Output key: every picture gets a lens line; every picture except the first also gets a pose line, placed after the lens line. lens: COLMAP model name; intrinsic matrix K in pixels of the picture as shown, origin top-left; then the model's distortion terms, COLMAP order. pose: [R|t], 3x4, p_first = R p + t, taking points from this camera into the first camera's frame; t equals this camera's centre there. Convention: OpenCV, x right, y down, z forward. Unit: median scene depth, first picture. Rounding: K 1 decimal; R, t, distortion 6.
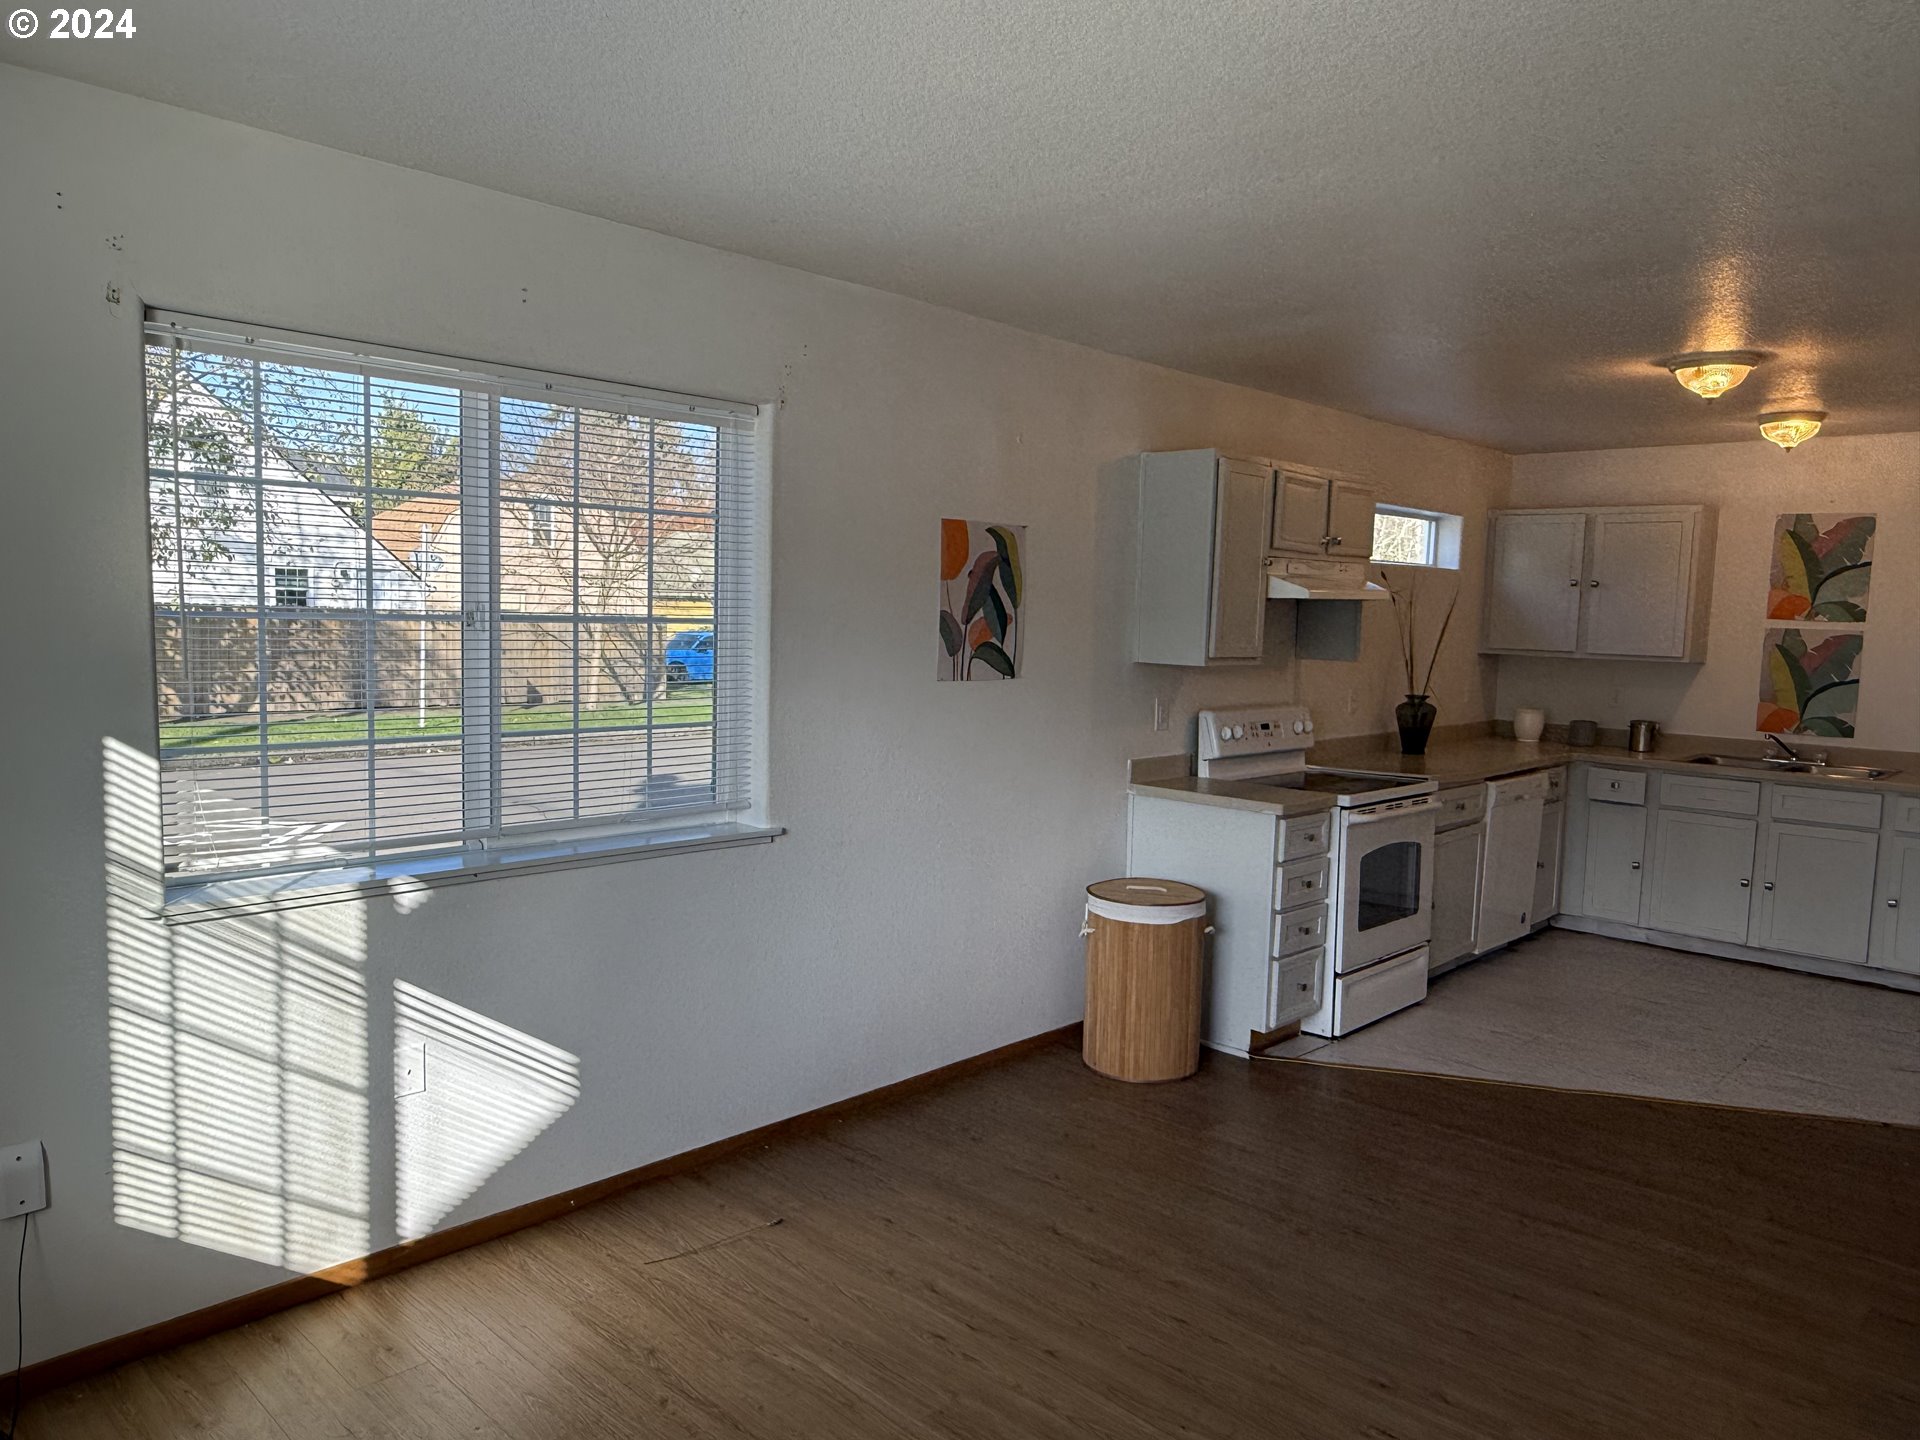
lens RADIAL K [[1337.8, 0, 973.2], [0, 1337.8, 730.3], [0, 0, 1]] dist [0.058329, -0.065489]
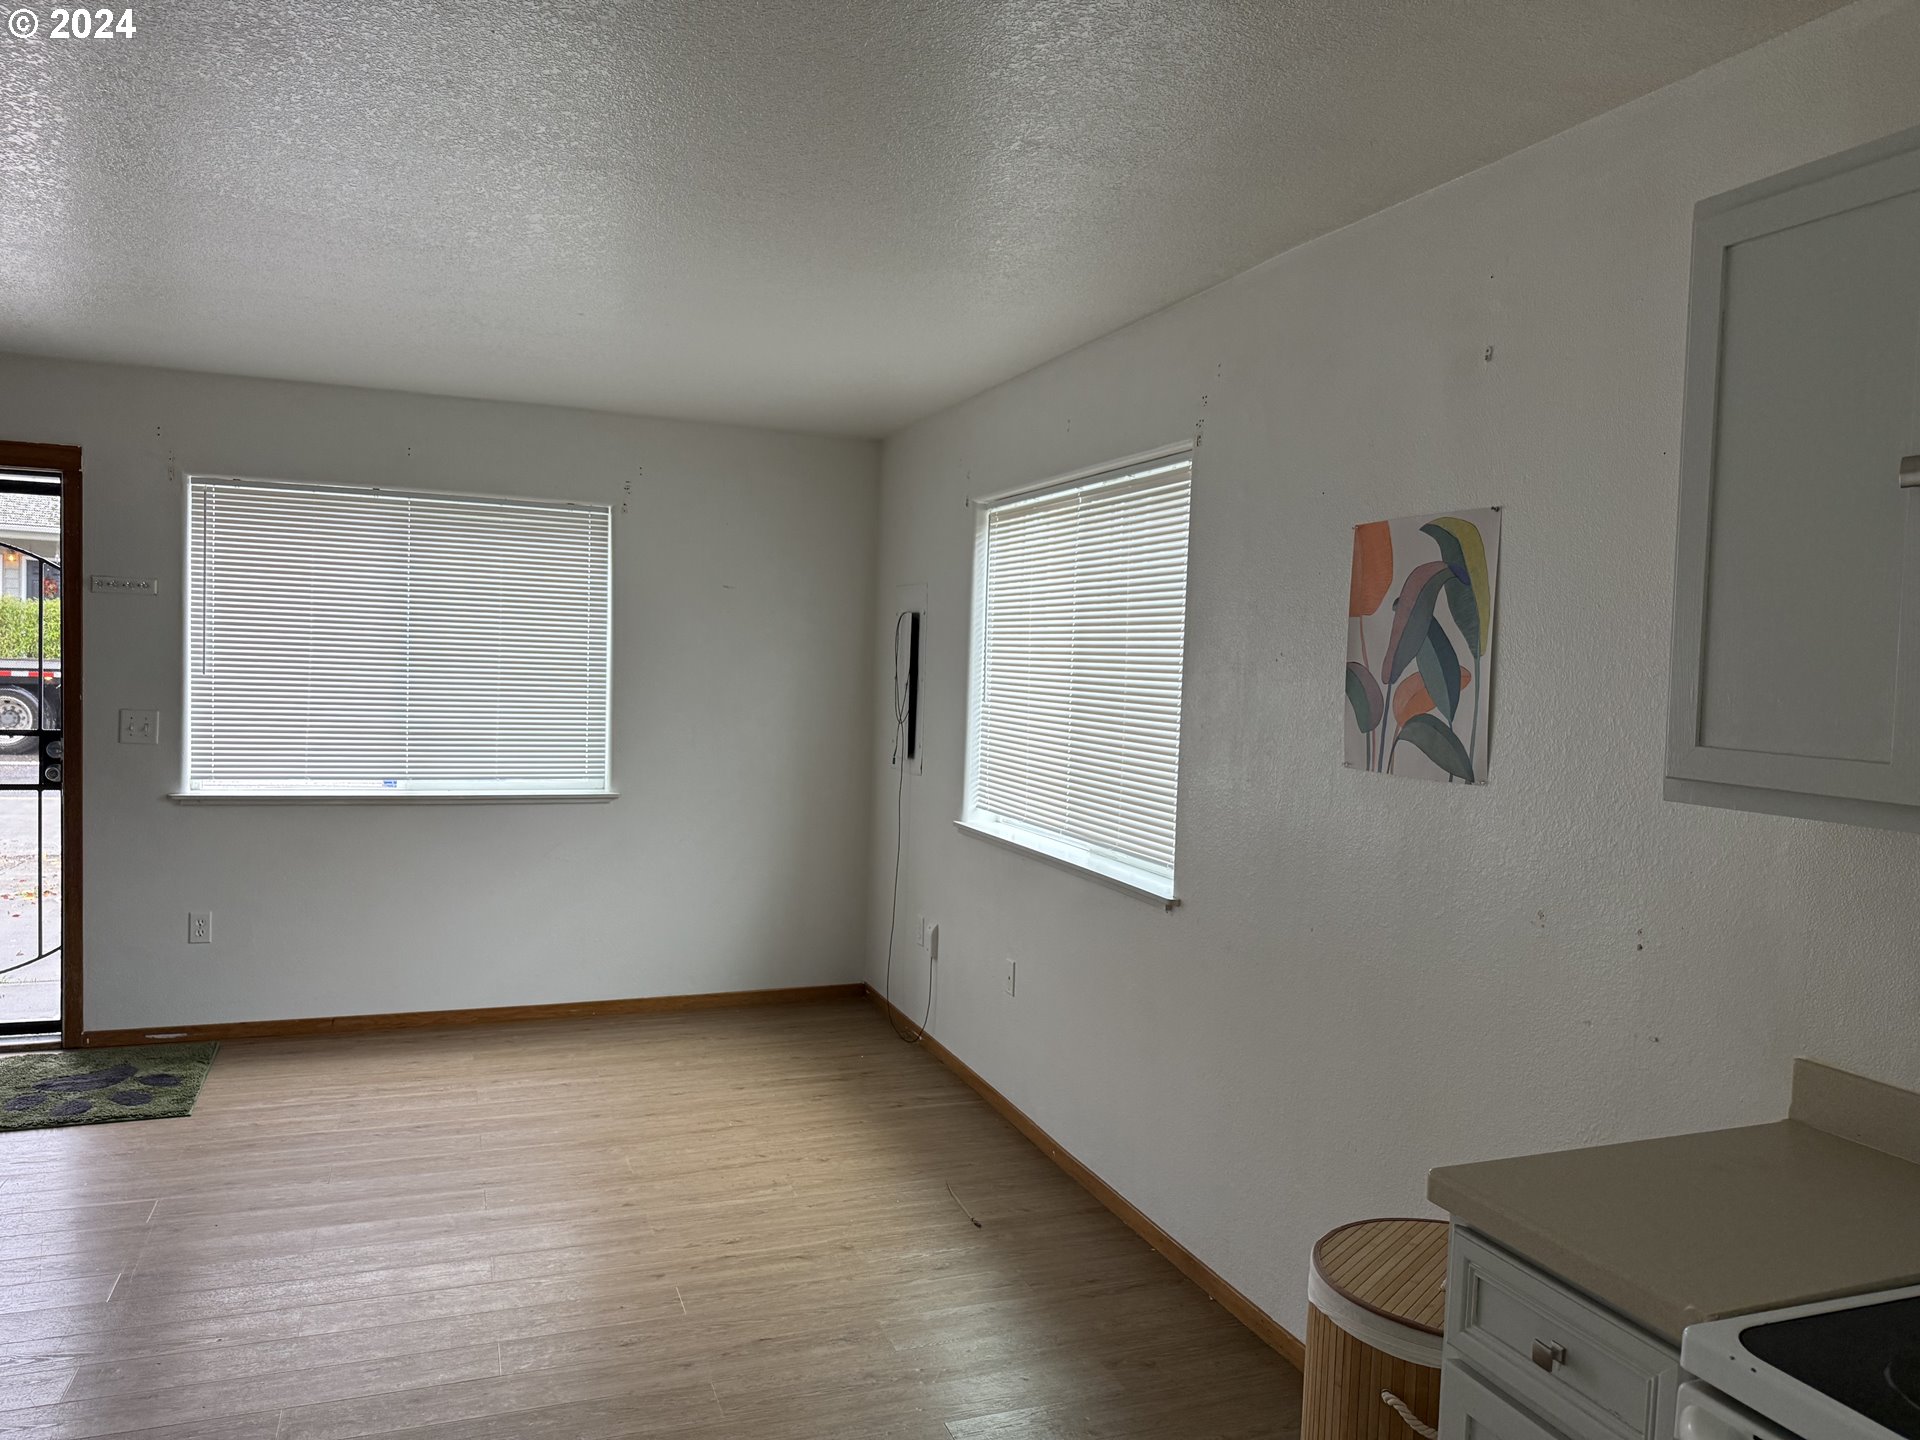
lens RADIAL K [[1337.8, 0, 948.6], [0, 1337.8, 723.3], [0, 0, 1]] dist [0.058329, -0.065489]
pose [[-0.432981, 0.004556, -0.901391, 0.566764], [-0.124087, 0.990166, 0.064610, -0.065774], [0.892821, 0.139826, -0.428158, 0.942567]]
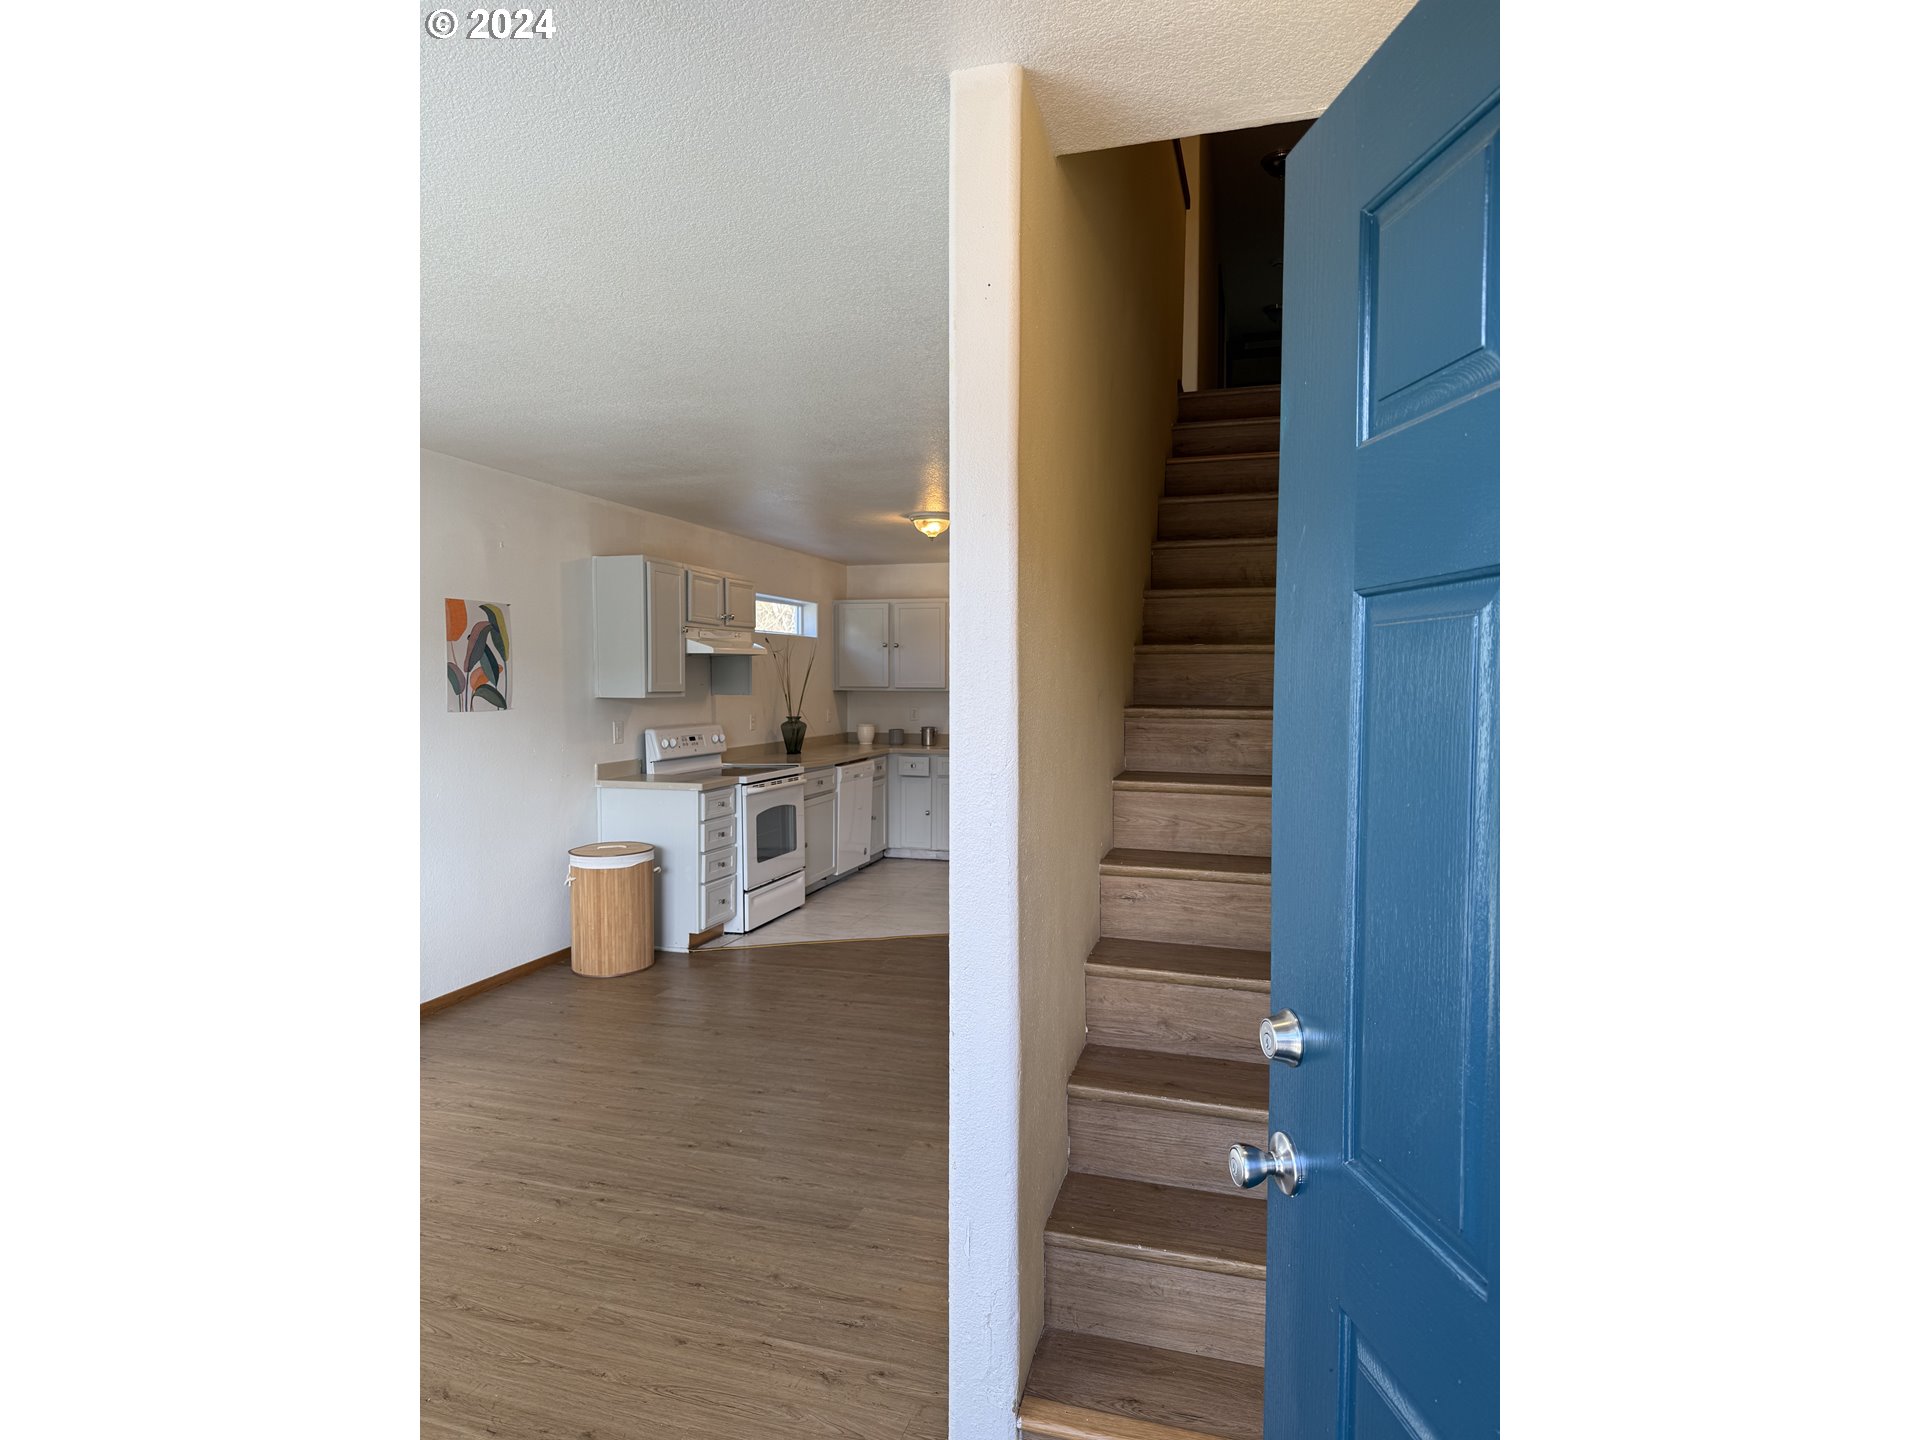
lens RADIAL K [[999.3, 0, 990.9], [0, 999.3, 712.5], [0, 0, 1]] dist [-0.008772, -0.006594]
pose [[0.884612, -0.044745, 0.464175, -0.005676], [0.069262, 0.996952, -0.035895, 0.035470], [-0.461154, 0.063903, 0.885016, -0.172242]]
